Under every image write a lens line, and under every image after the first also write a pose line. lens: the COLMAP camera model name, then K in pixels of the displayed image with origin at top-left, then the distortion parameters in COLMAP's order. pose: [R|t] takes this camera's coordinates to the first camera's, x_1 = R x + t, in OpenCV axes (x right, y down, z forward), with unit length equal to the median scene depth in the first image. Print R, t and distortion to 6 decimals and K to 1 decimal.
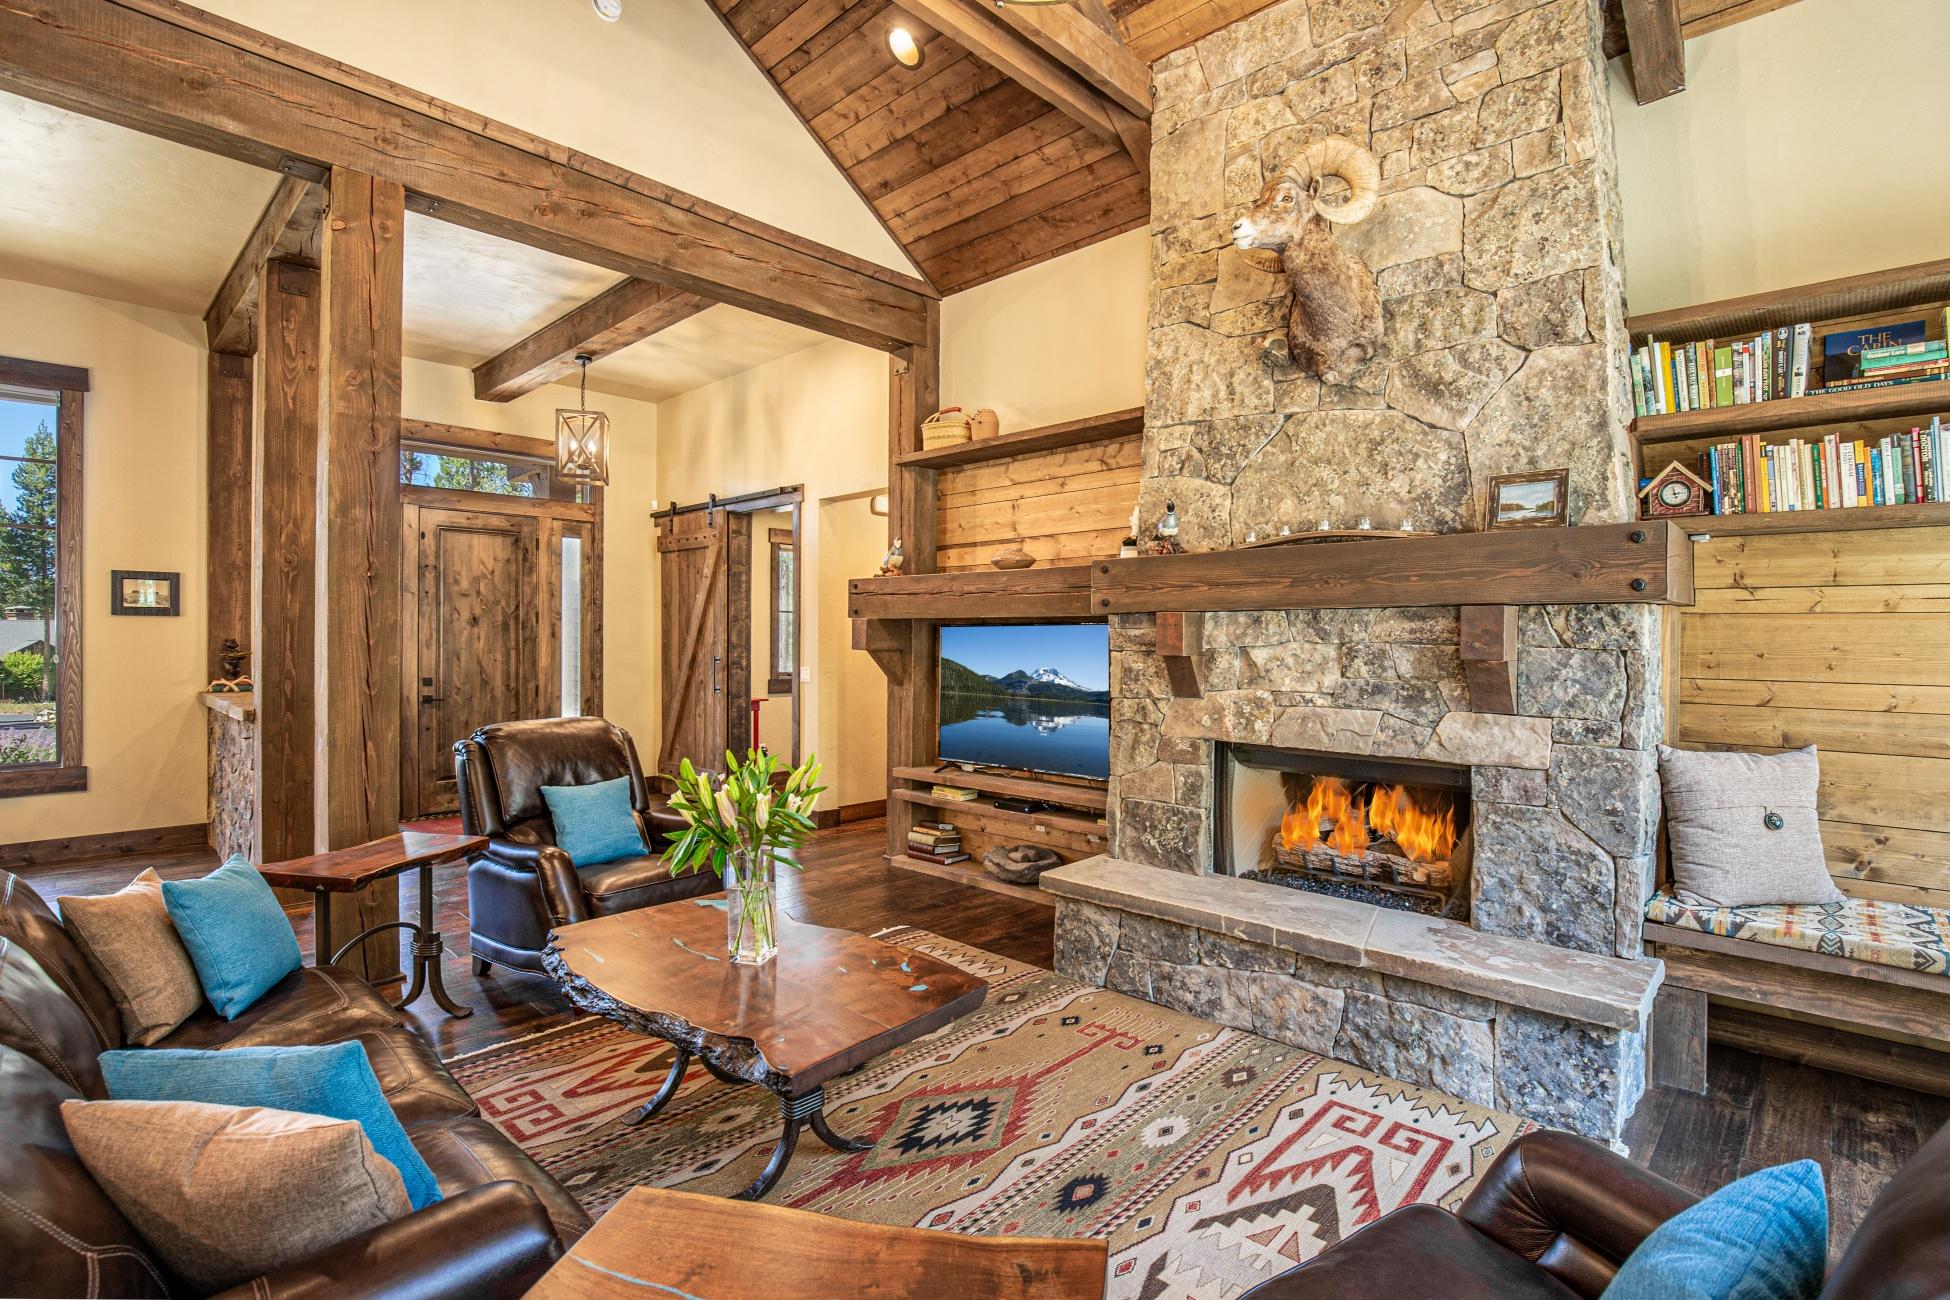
lens RADIAL K [[961.4, 0, 978.8], [0, 961.4, 644.3], [0, 0, 1]] dist [-0.005343, -0.001928]
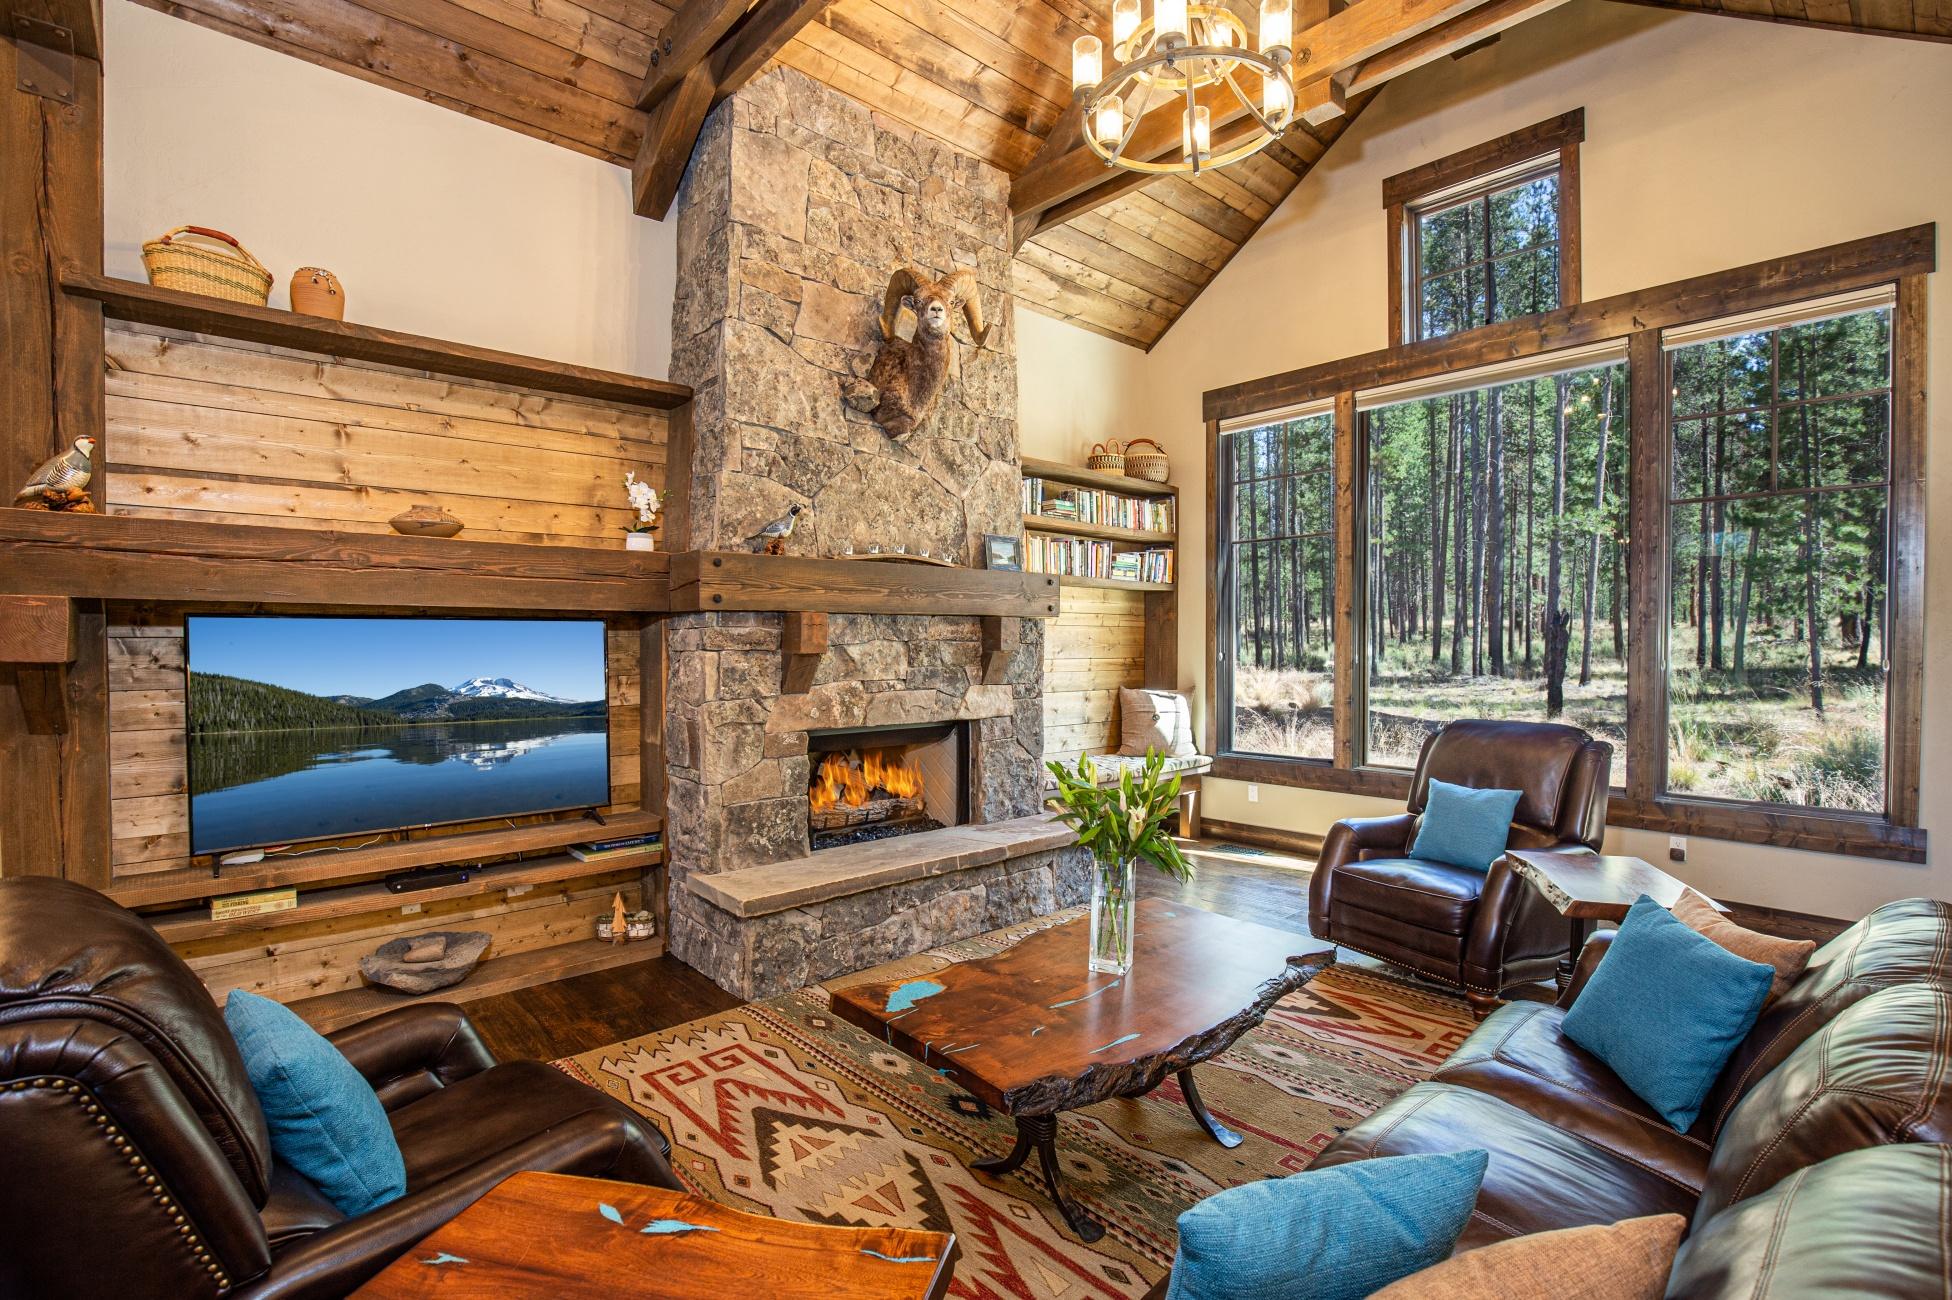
lens RADIAL K [[907.5, 0, 990.6], [0, 907.5, 667.1], [0, 0, 1]] dist [-0.019228, -0.000251]
pose [[0.046877, -0.034066, 0.998320, -0.779828], [0.005721, 0.999411, 0.033835, -0.006209], [-0.998884, 0.004125, 0.047045, 0.751235]]
